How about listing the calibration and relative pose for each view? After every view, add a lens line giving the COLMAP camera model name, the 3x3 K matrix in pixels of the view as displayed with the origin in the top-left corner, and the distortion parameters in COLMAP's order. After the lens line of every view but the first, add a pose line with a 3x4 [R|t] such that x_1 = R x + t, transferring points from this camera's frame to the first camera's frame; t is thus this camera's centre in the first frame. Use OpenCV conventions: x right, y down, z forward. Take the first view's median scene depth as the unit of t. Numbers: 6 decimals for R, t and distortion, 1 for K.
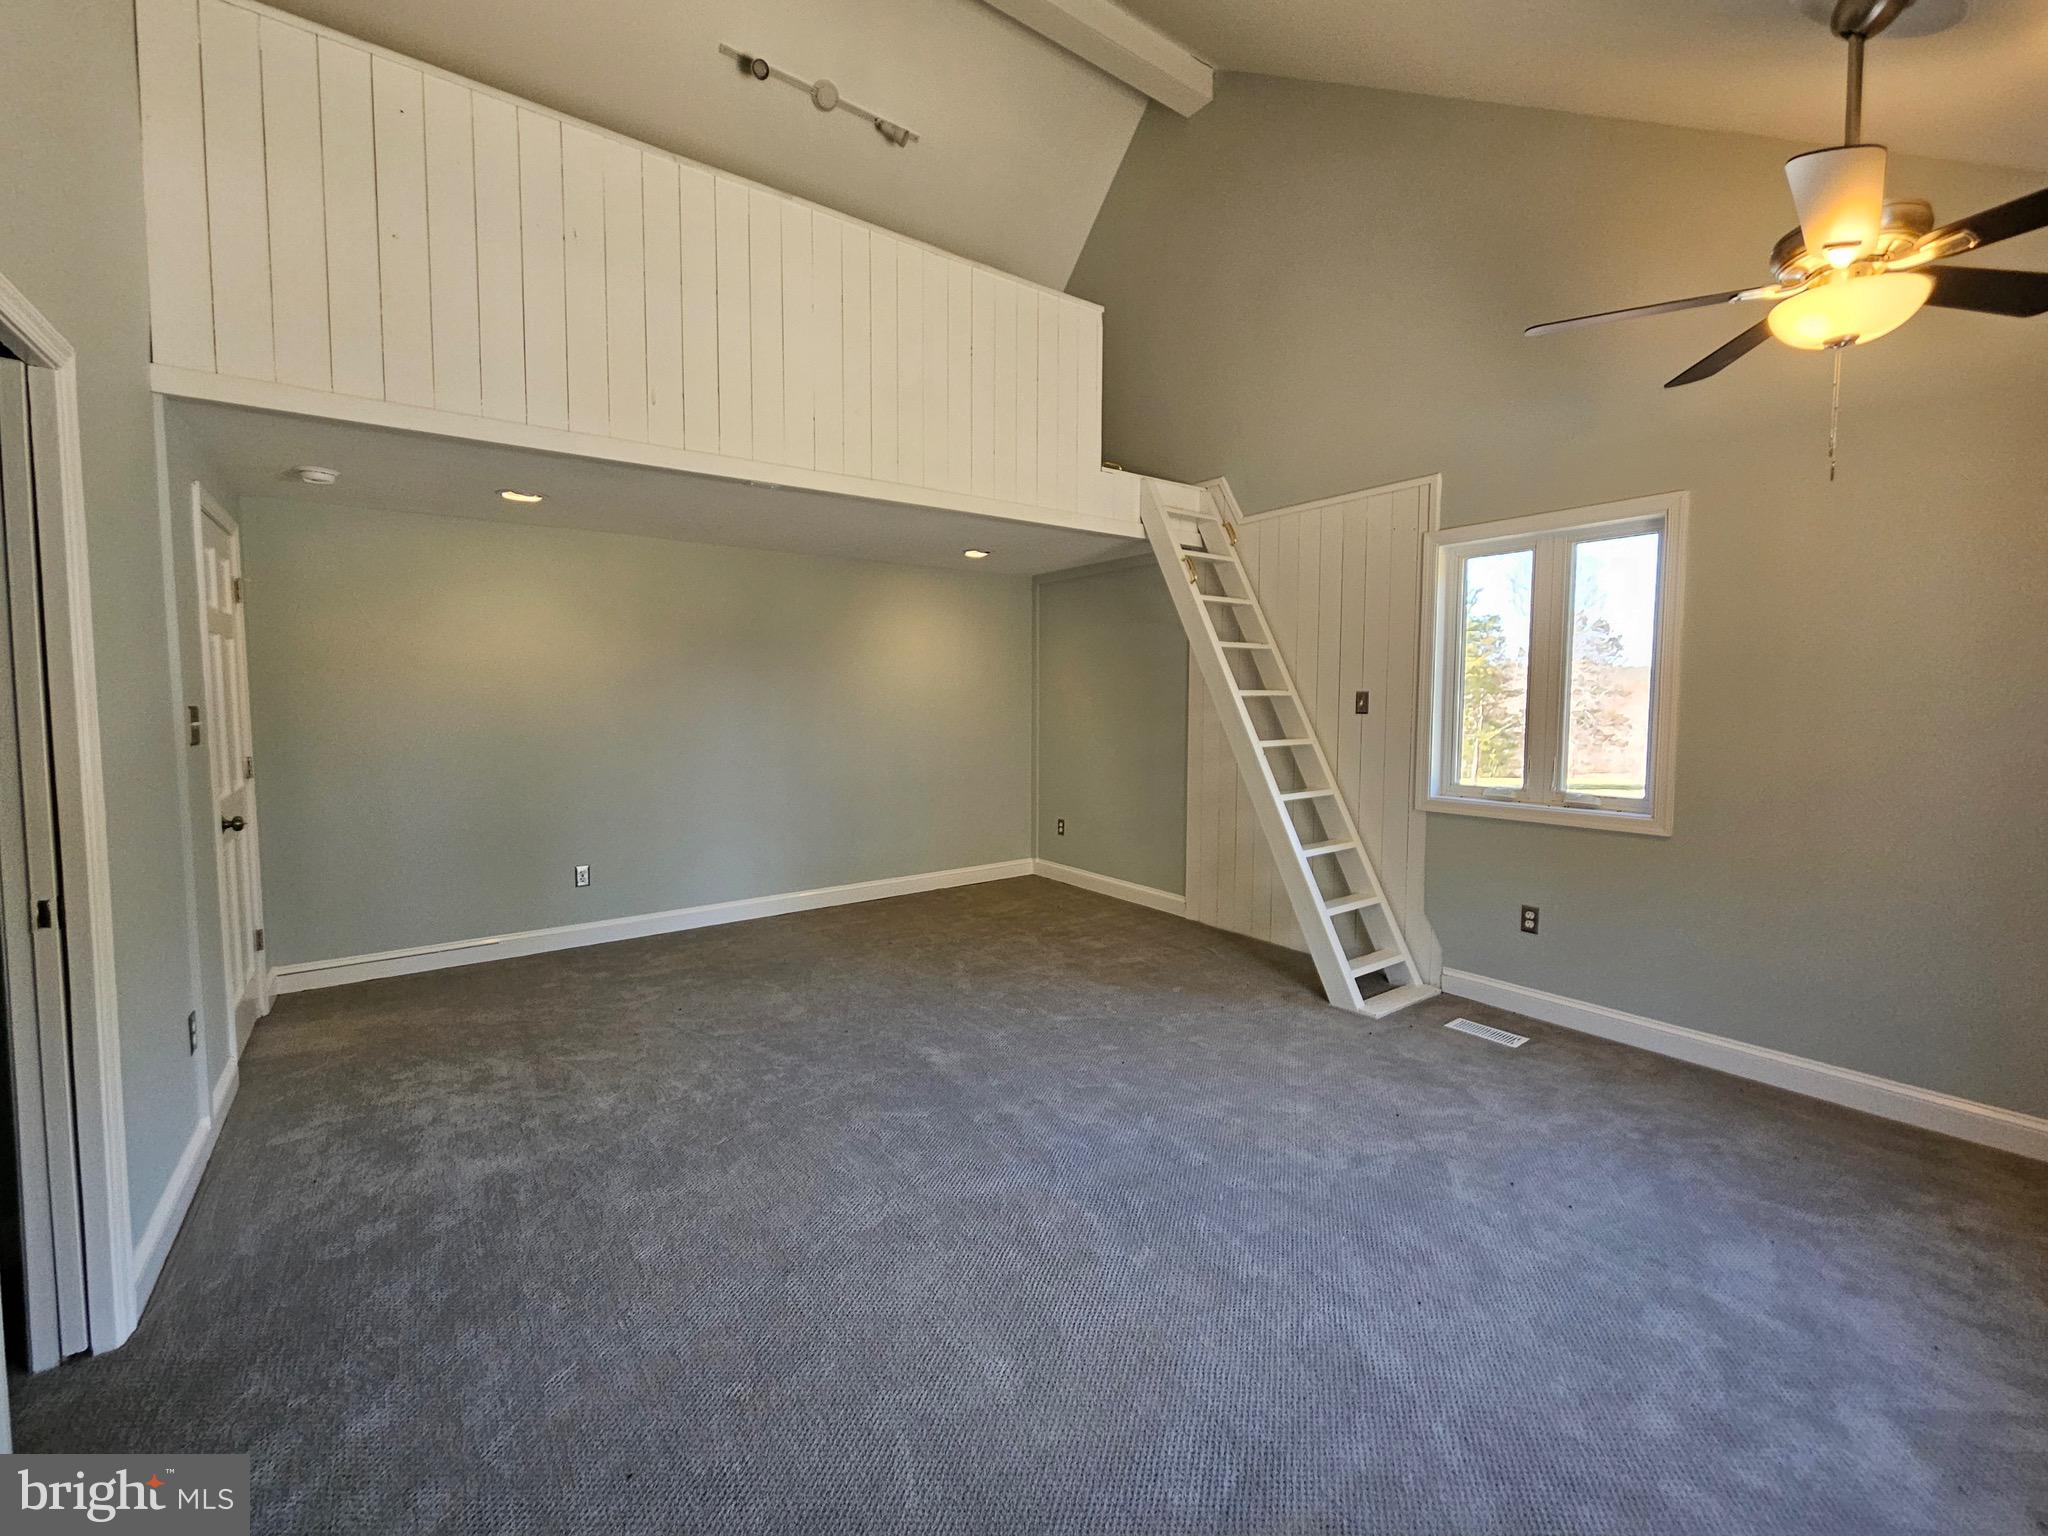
lens RADIAL K [[840.2, 0, 1014.1], [0, 840.2, 753.4], [0, 0, 1]] dist [0.016268, -0.008947]
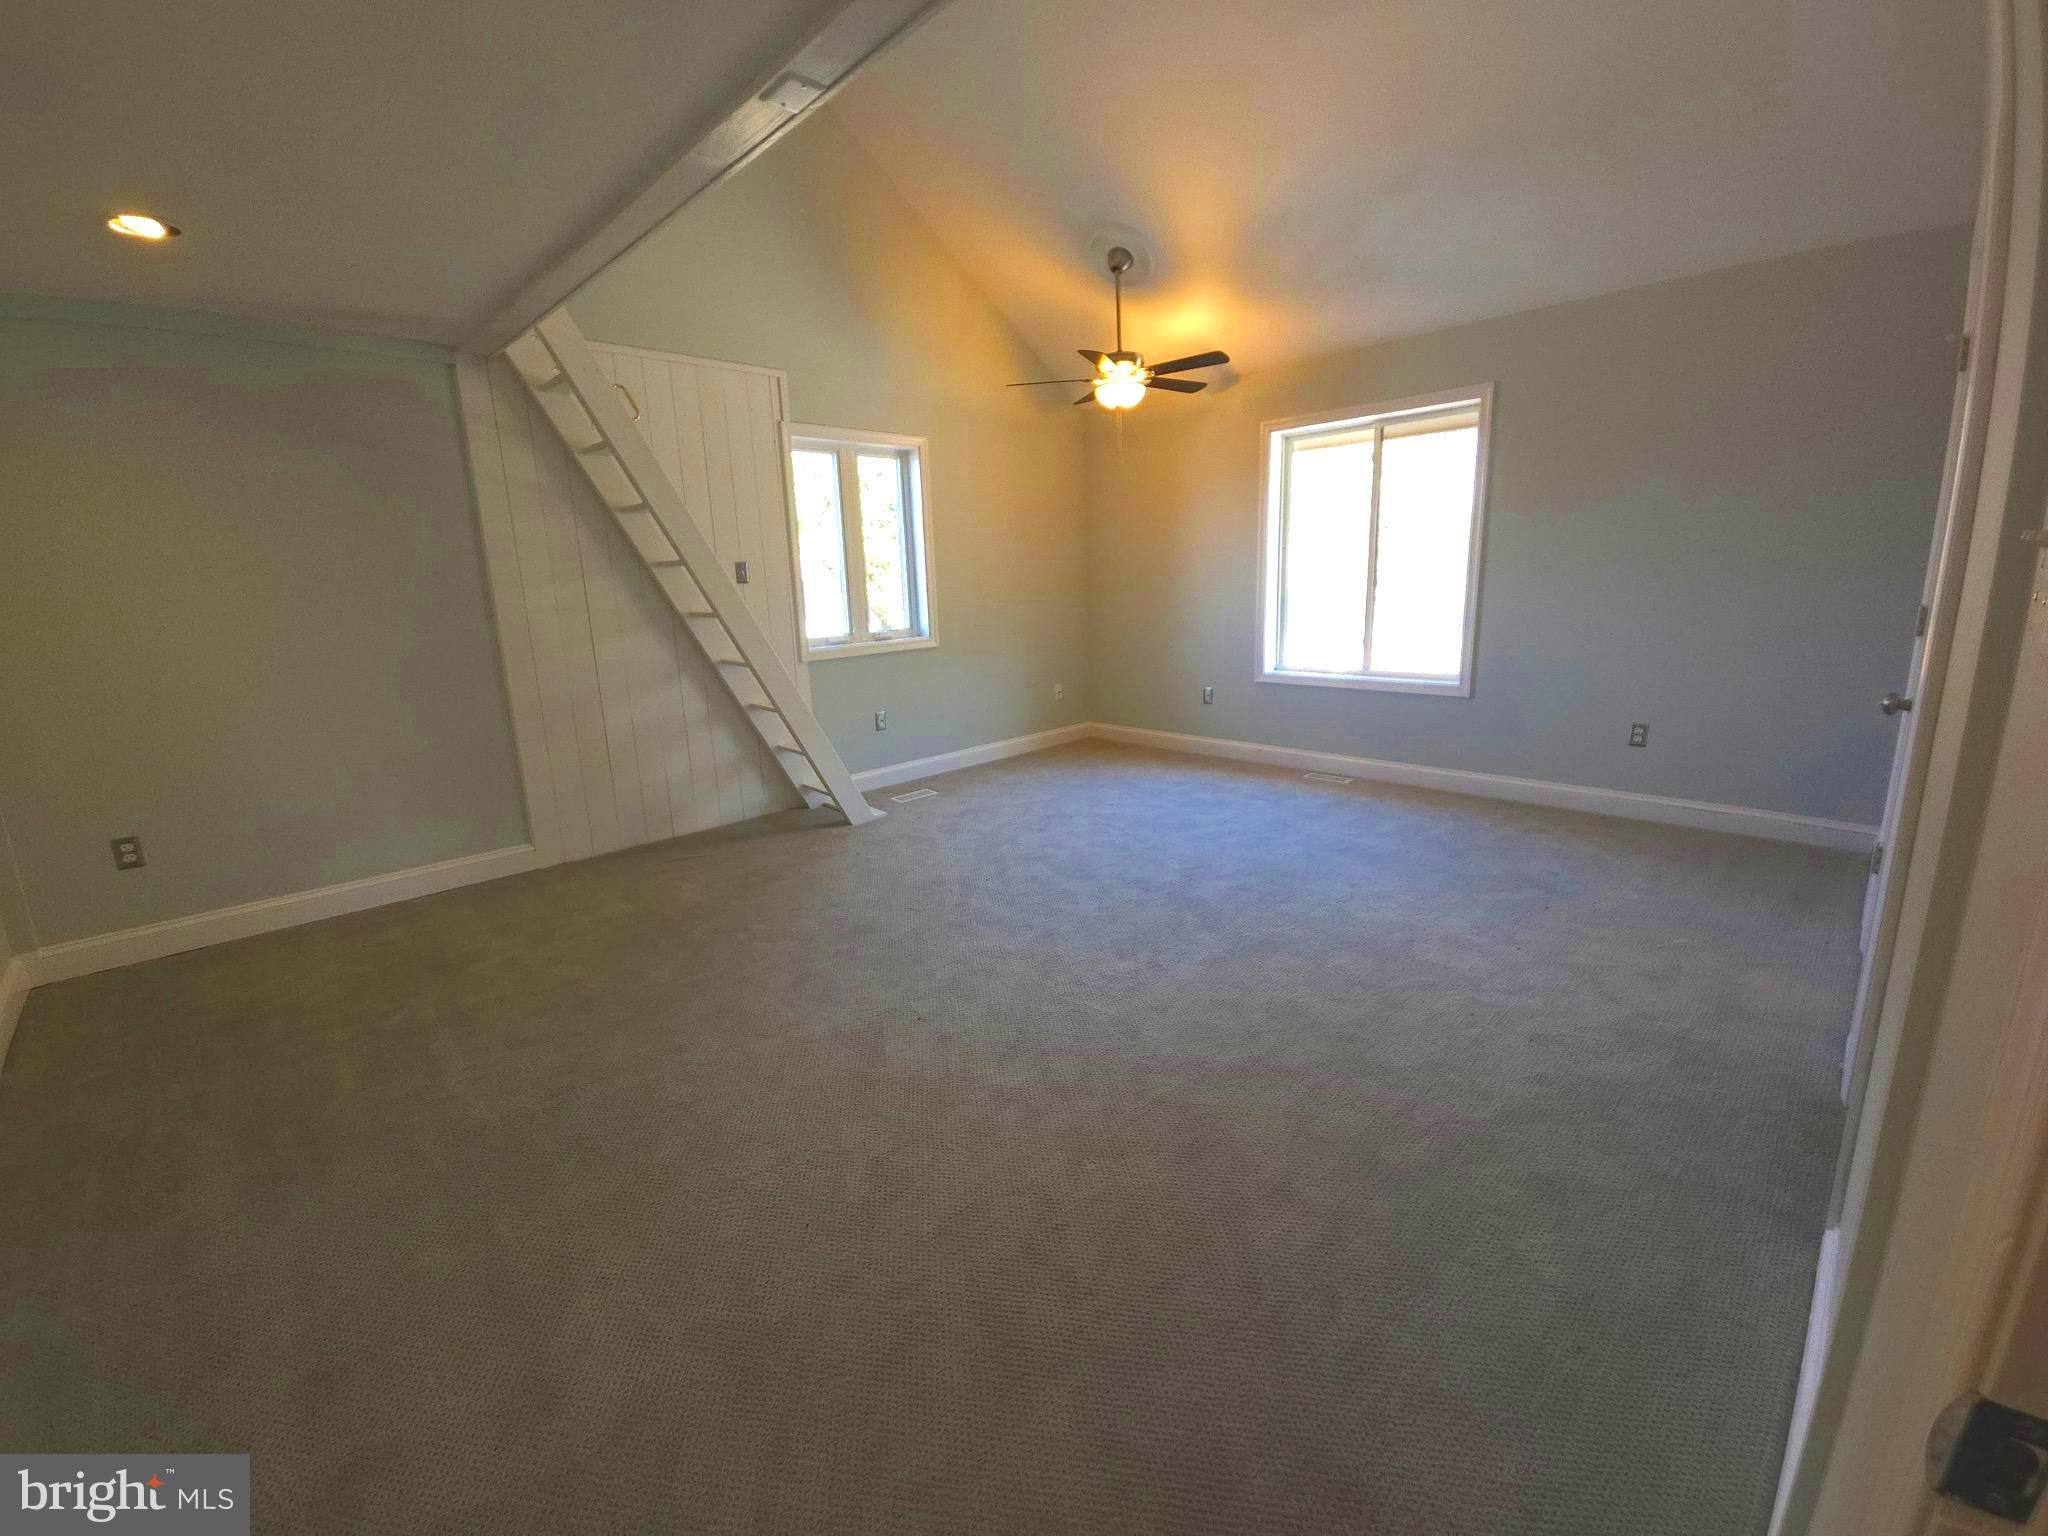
lens RADIAL K [[840.2, 0, 1022.6], [0, 840.2, 757.6], [0, 0, 1]] dist [0.016268, -0.008947]
pose [[-0.157592, -0.203706, 0.966265, -0.820742], [0.103648, 0.969675, 0.221329, -0.036936], [-0.982050, 0.135031, -0.131700, 0.938271]]
